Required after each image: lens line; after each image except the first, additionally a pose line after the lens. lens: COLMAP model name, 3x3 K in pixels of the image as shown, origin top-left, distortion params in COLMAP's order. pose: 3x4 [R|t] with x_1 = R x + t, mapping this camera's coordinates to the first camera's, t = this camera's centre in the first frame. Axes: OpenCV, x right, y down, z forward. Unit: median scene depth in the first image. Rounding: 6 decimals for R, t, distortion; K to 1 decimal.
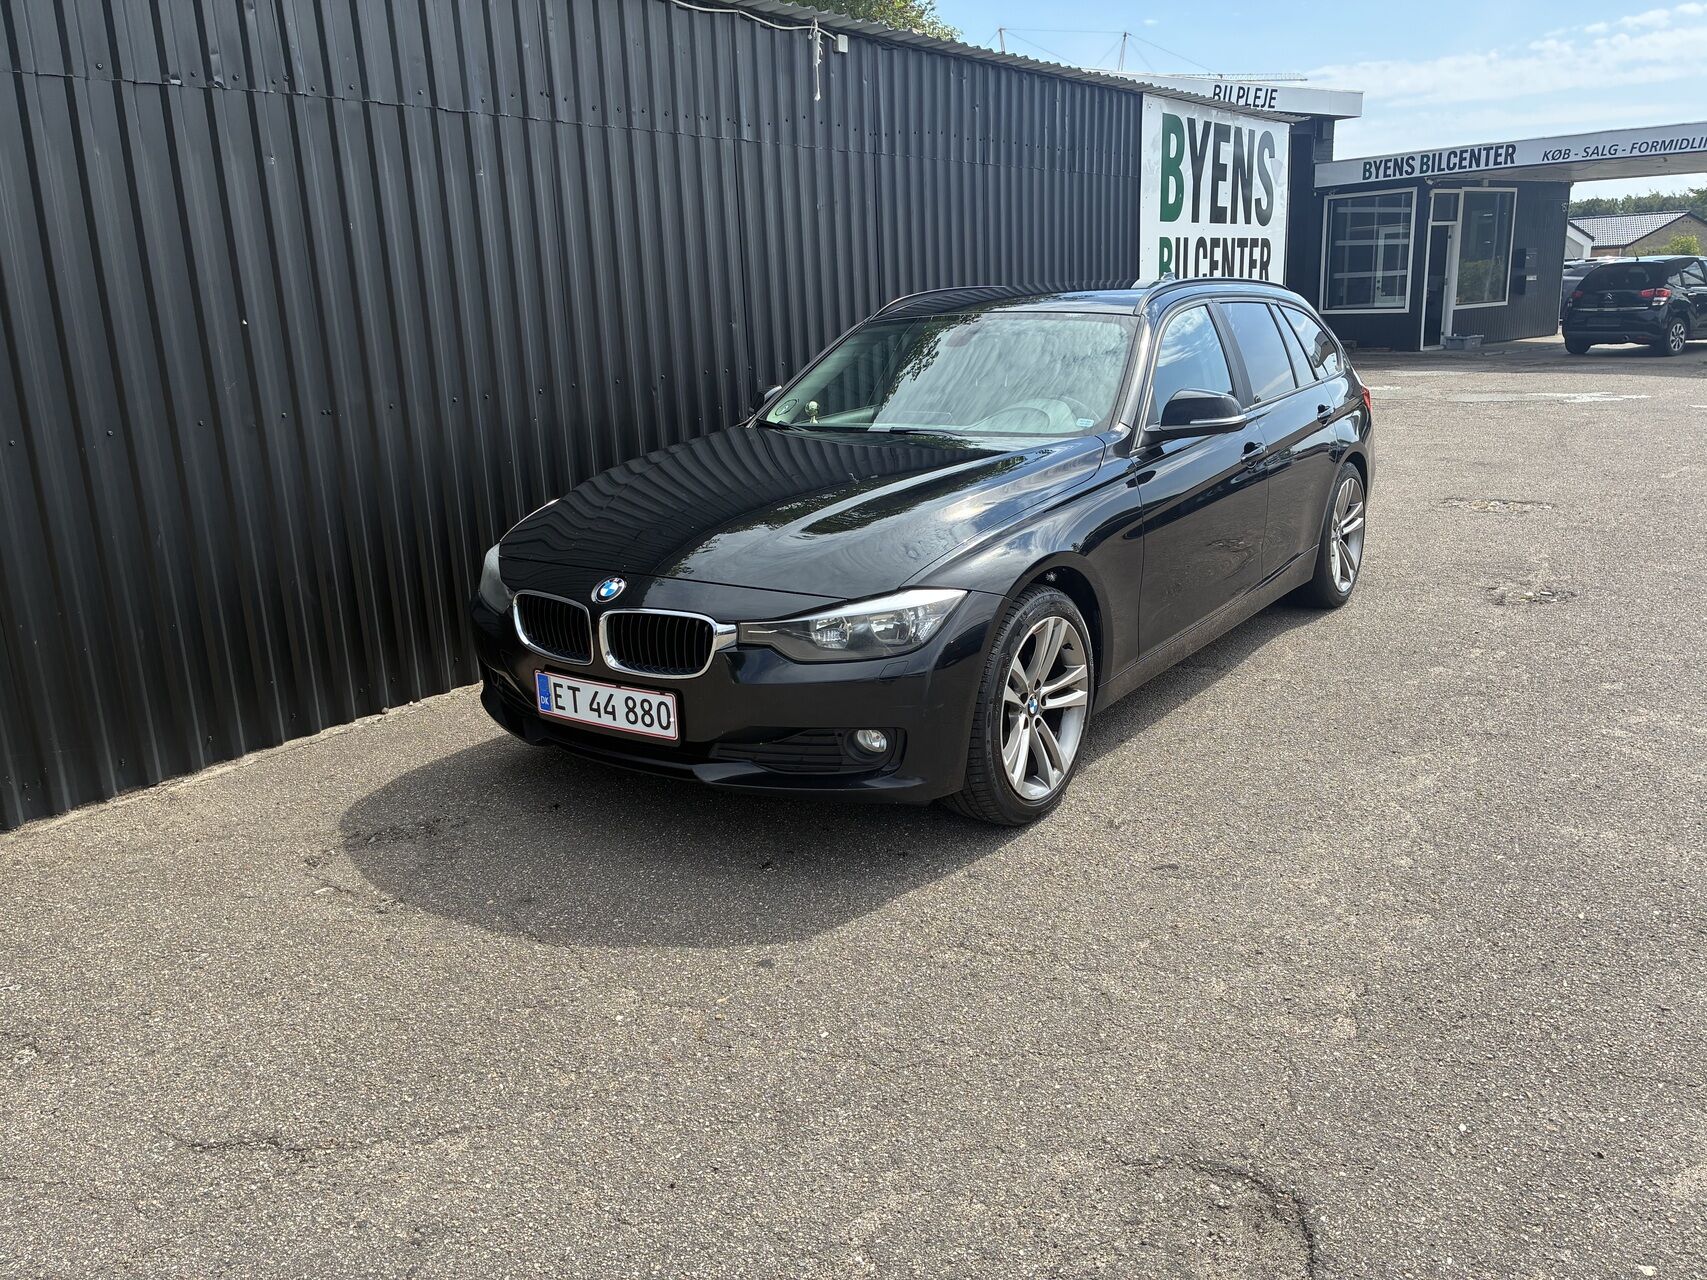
lens RADIAL K [[1265.7, 0, 809.1], [0, 1265.7, 646.4], [0, 0, 1]] dist [0.040531, -0.064032]
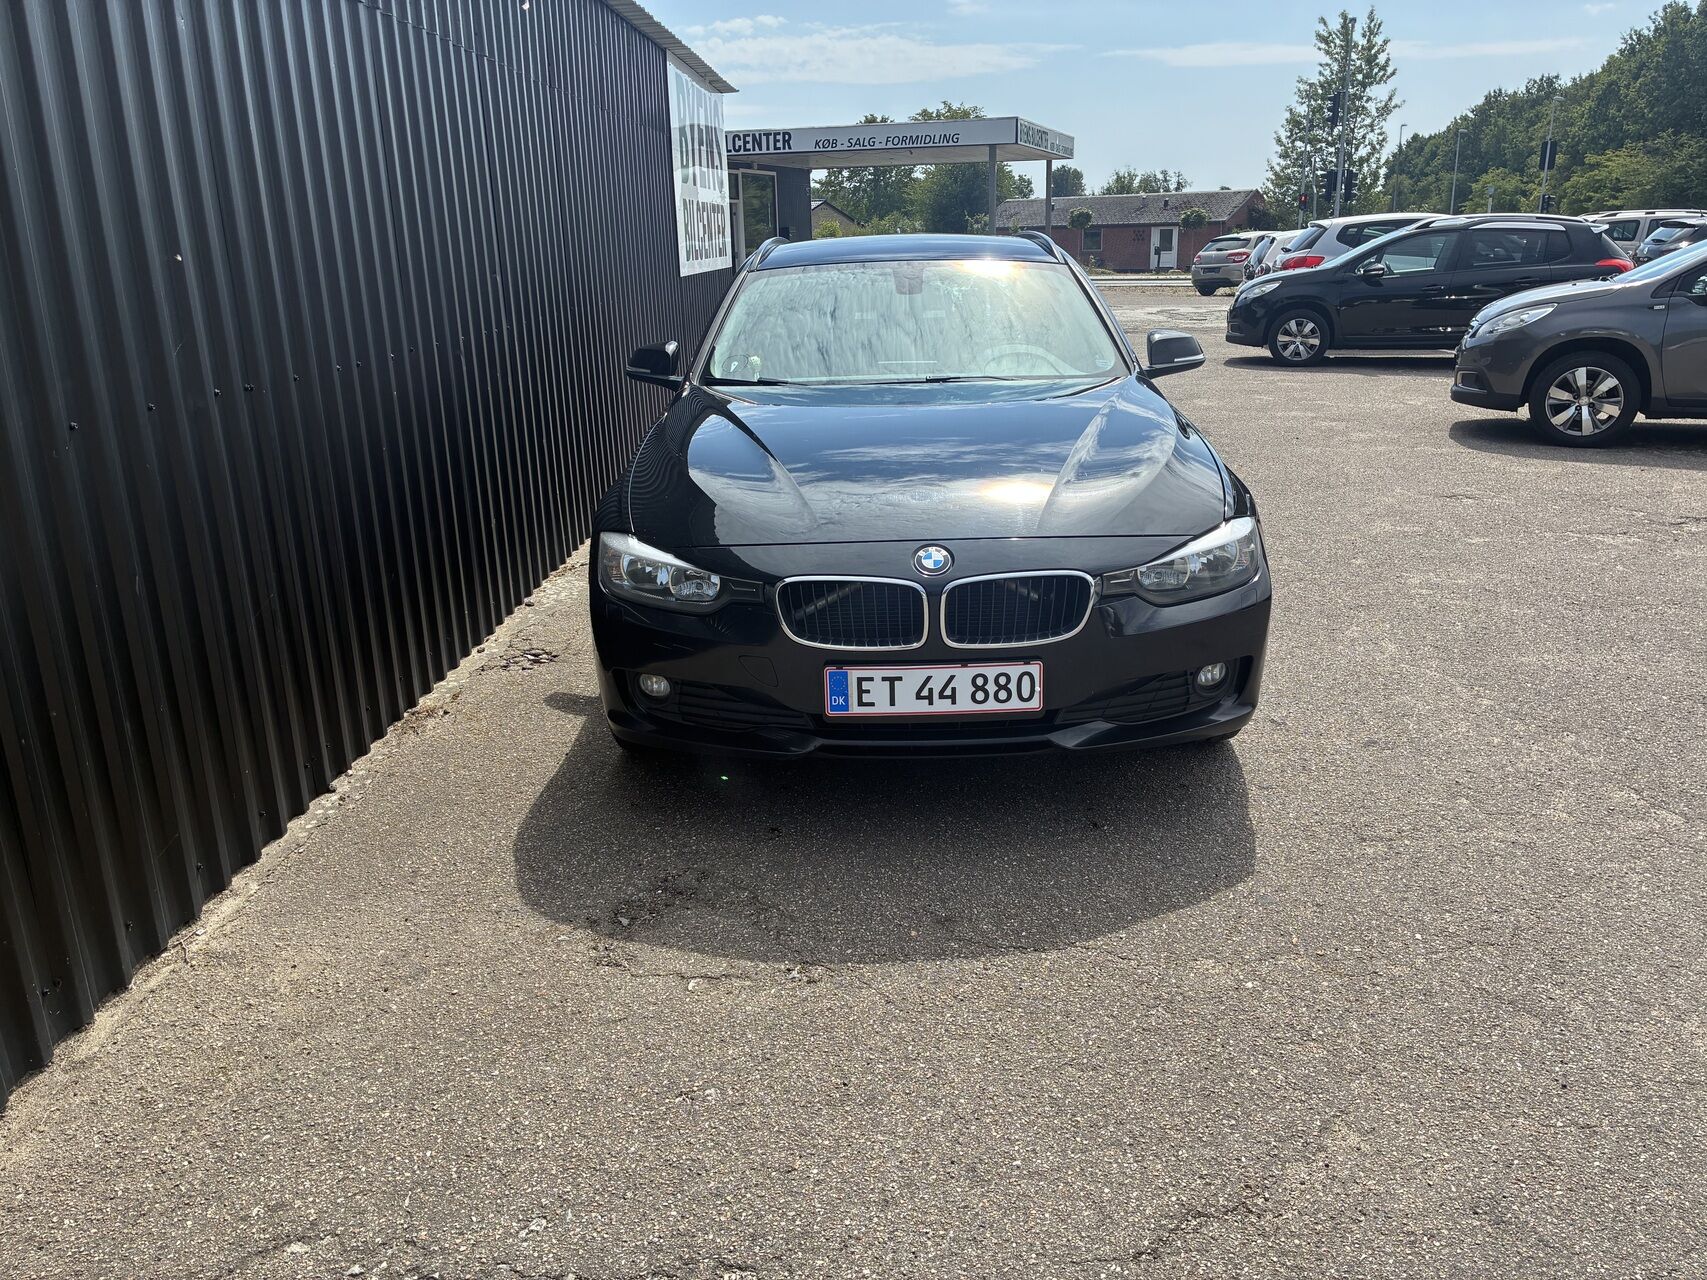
lens RADIAL K [[1283.5, 0, 868.6], [0, 1283.5, 644.0], [0, 0, 1]] dist [0.043853, -0.066403]
pose [[0.817449, -0.149654, 0.556221, -0.690339], [0.141484, 0.988242, 0.057960, -0.044147], [-0.558355, 0.031317, 0.829011, 0.275533]]
